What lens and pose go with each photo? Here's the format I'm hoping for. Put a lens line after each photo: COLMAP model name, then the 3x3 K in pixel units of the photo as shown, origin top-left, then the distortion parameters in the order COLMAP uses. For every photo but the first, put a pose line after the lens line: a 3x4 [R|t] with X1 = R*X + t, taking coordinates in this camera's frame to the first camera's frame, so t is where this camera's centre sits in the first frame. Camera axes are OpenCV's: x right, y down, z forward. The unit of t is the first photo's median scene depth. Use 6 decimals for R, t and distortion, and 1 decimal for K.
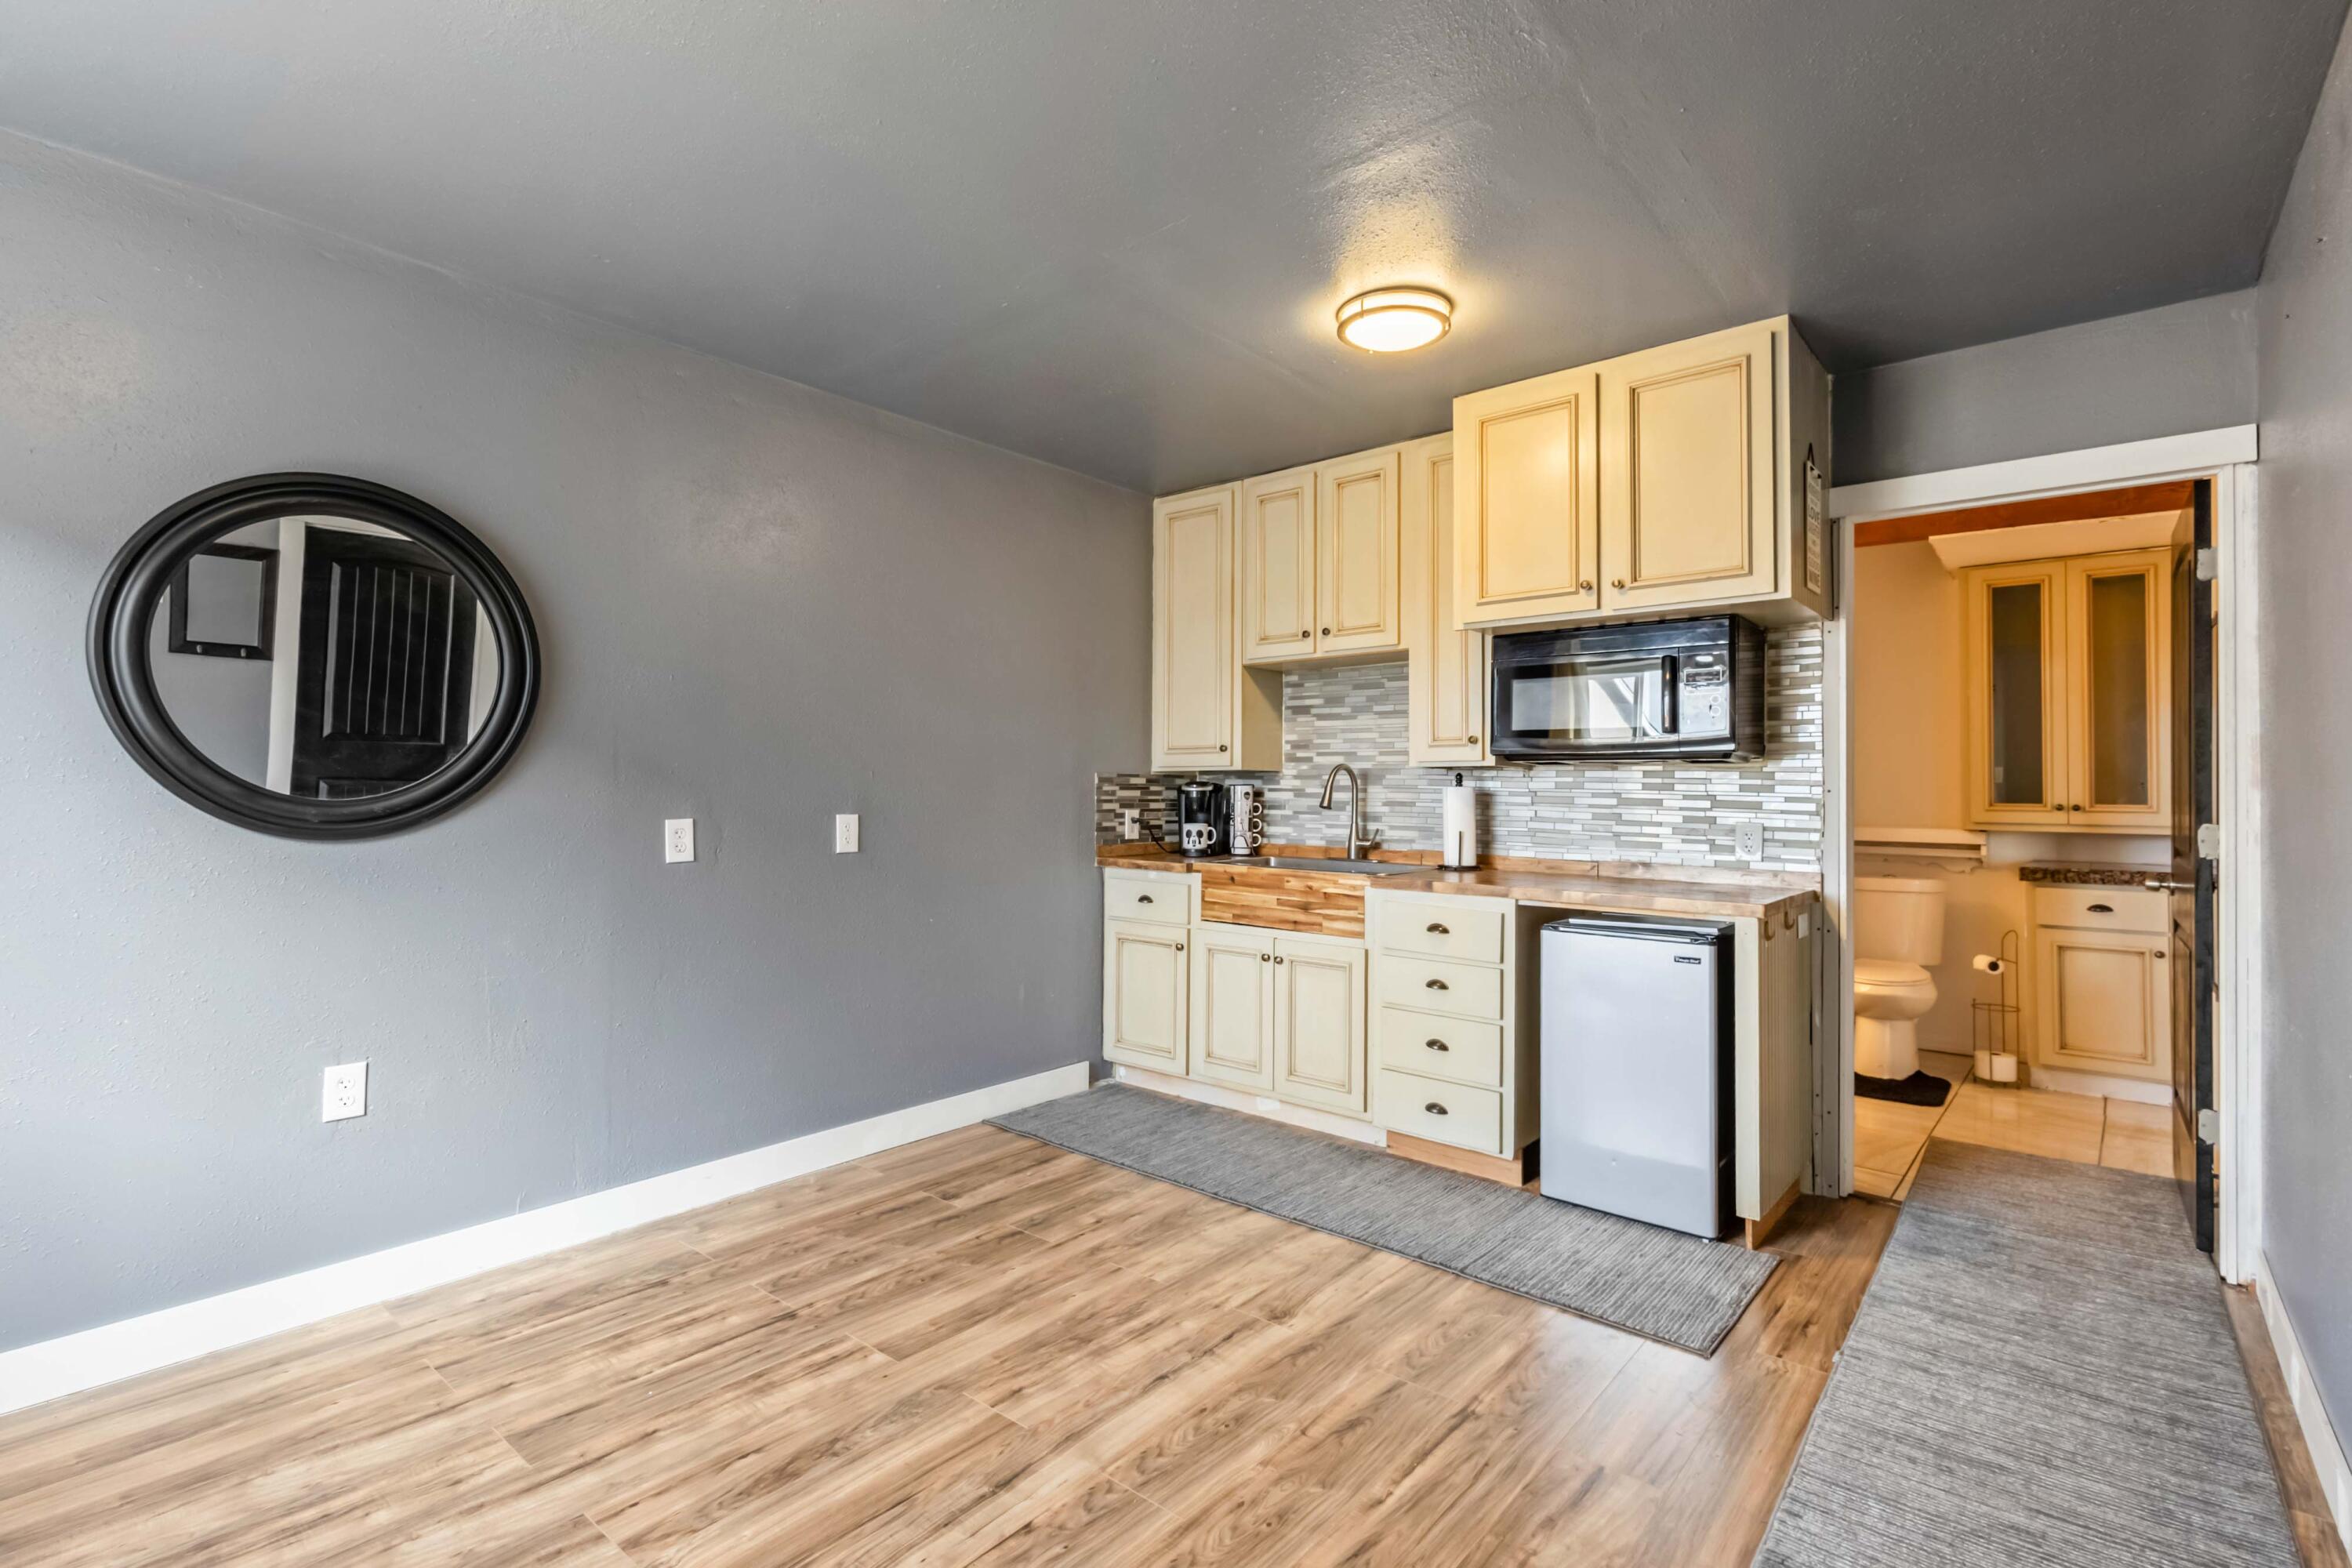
lens RADIAL K [[1073.2, 0, 1168.7], [0, 1073.2, 800.6], [0, 0, 1]] dist [0.007593, -0.000277]
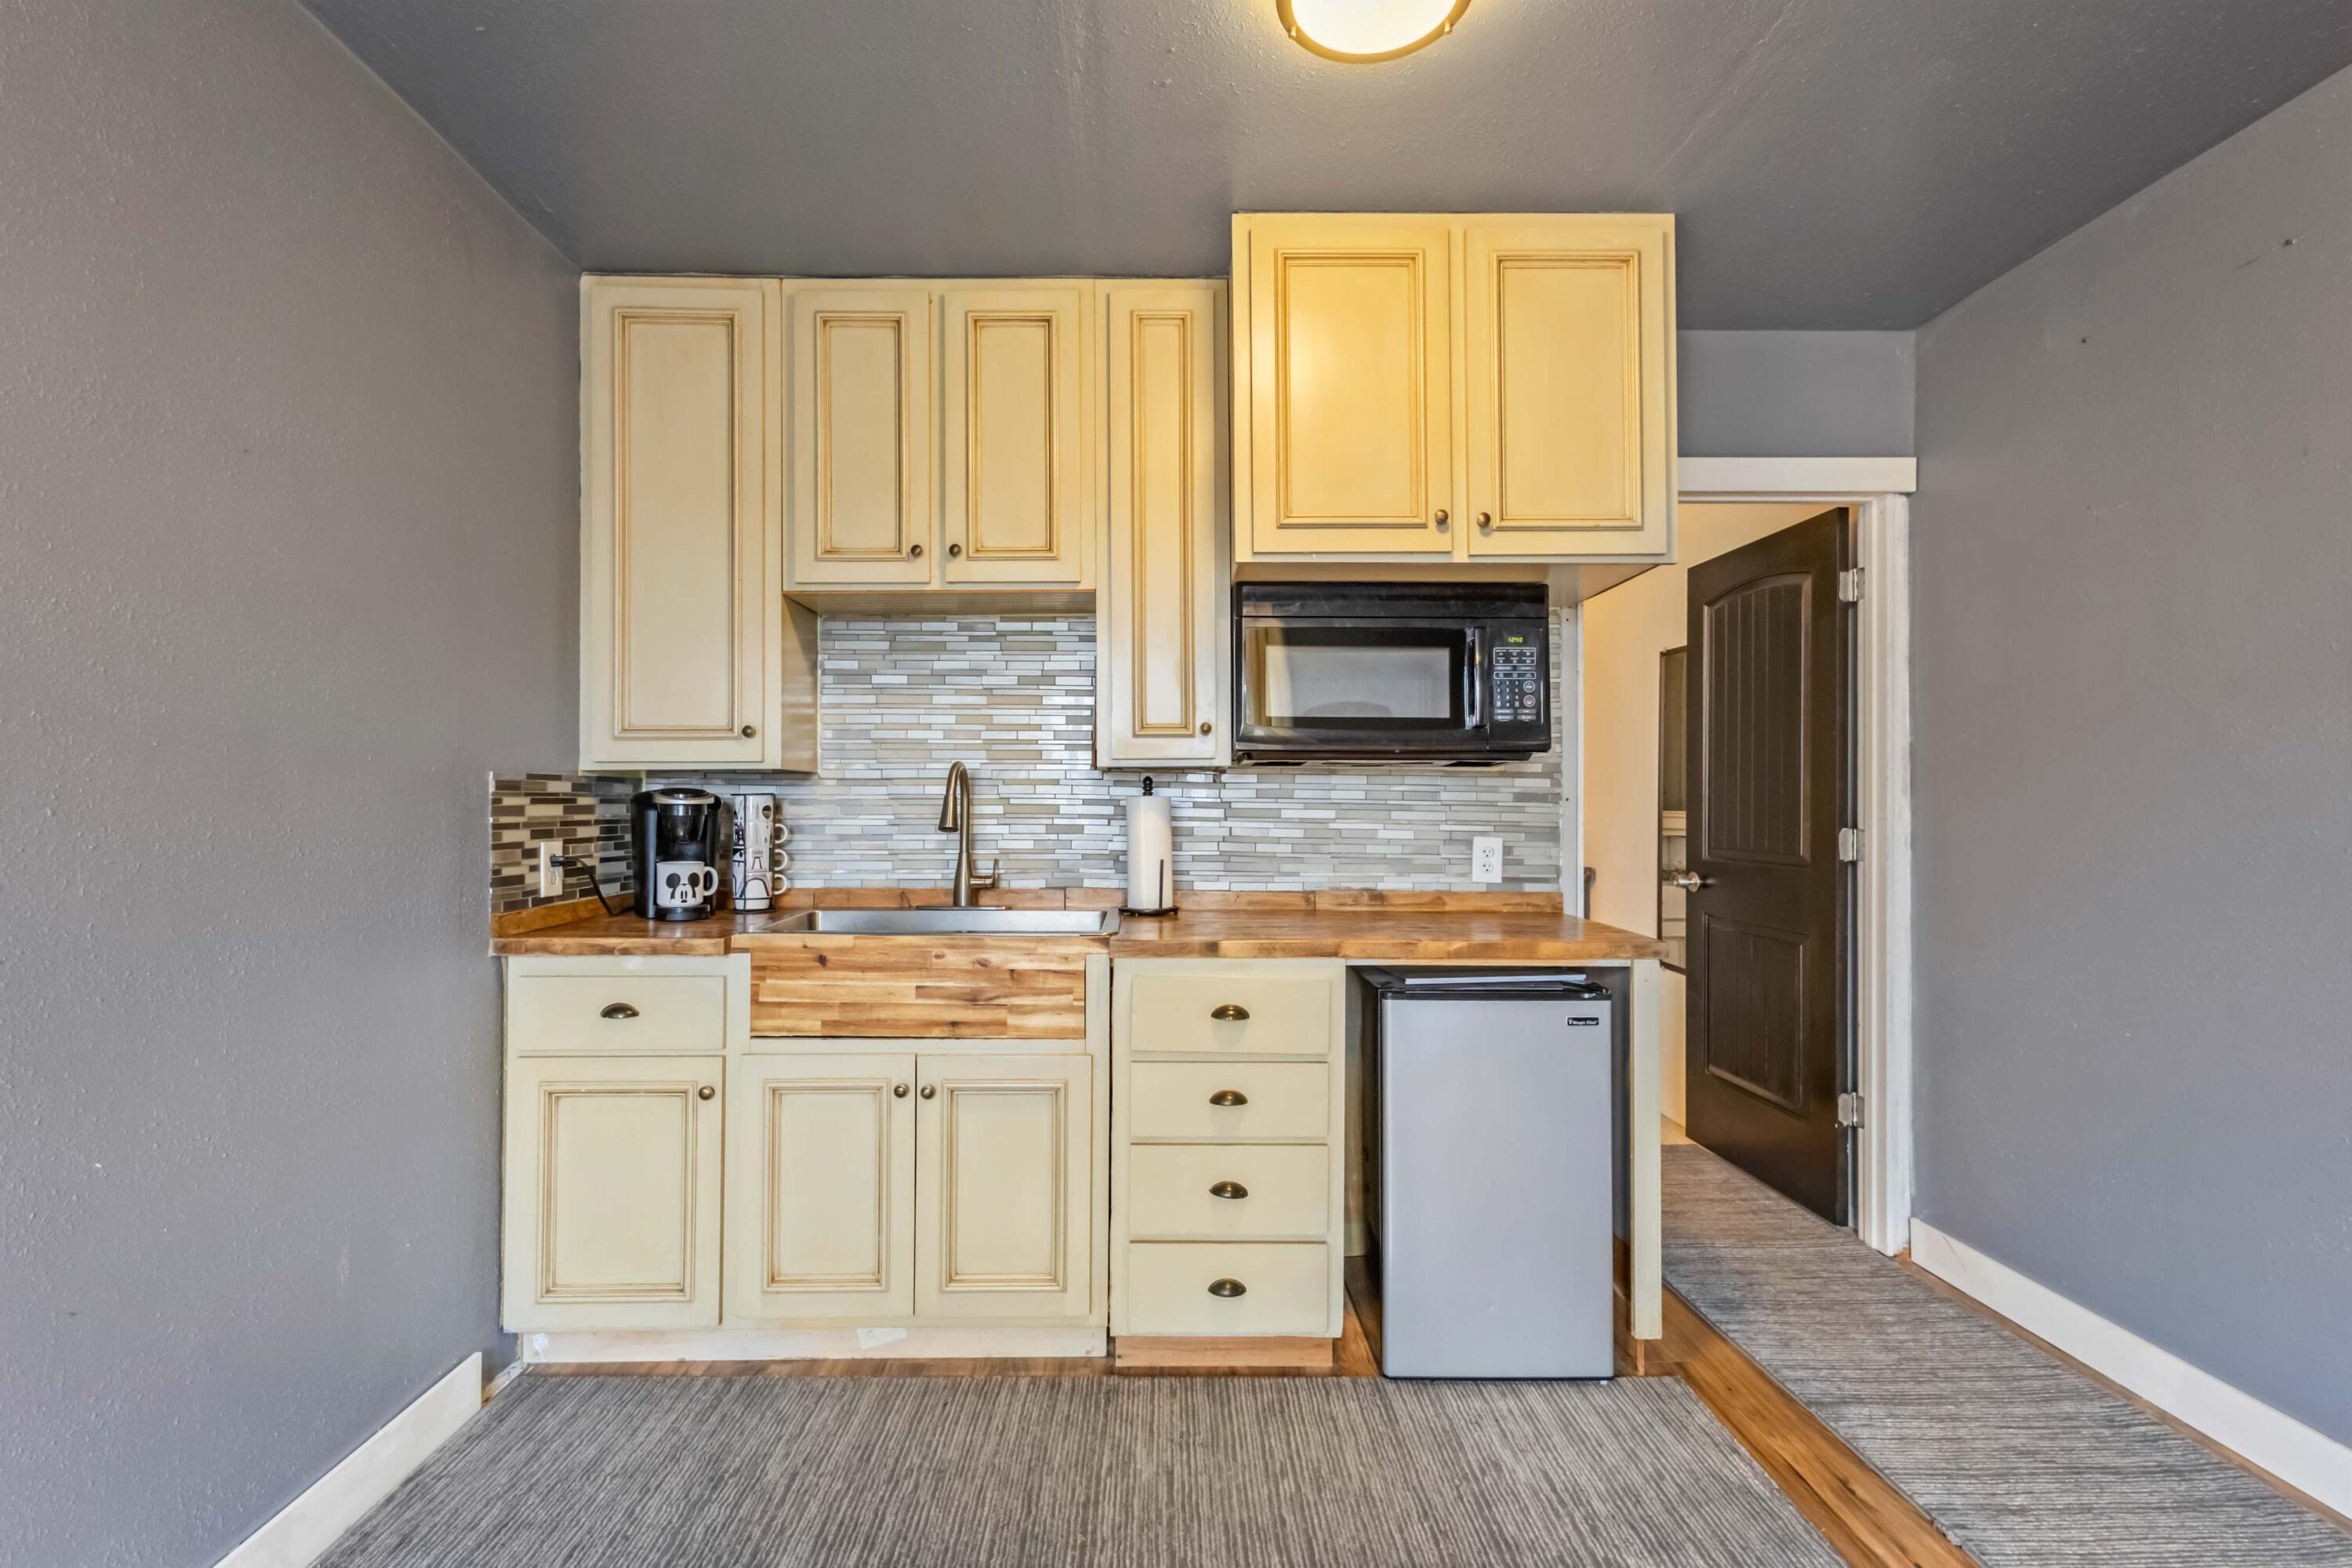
lens RADIAL K [[1073.2, 0, 1168.7], [0, 1073.2, 800.6], [0, 0, 1]] dist [0.007593, -0.000277]
pose [[0.753681, -0.007779, 0.657195, -0.170985], [0.011599, 0.999932, -0.001467, -0.008148], [-0.657139, 0.008728, 0.753719, 0.437362]]
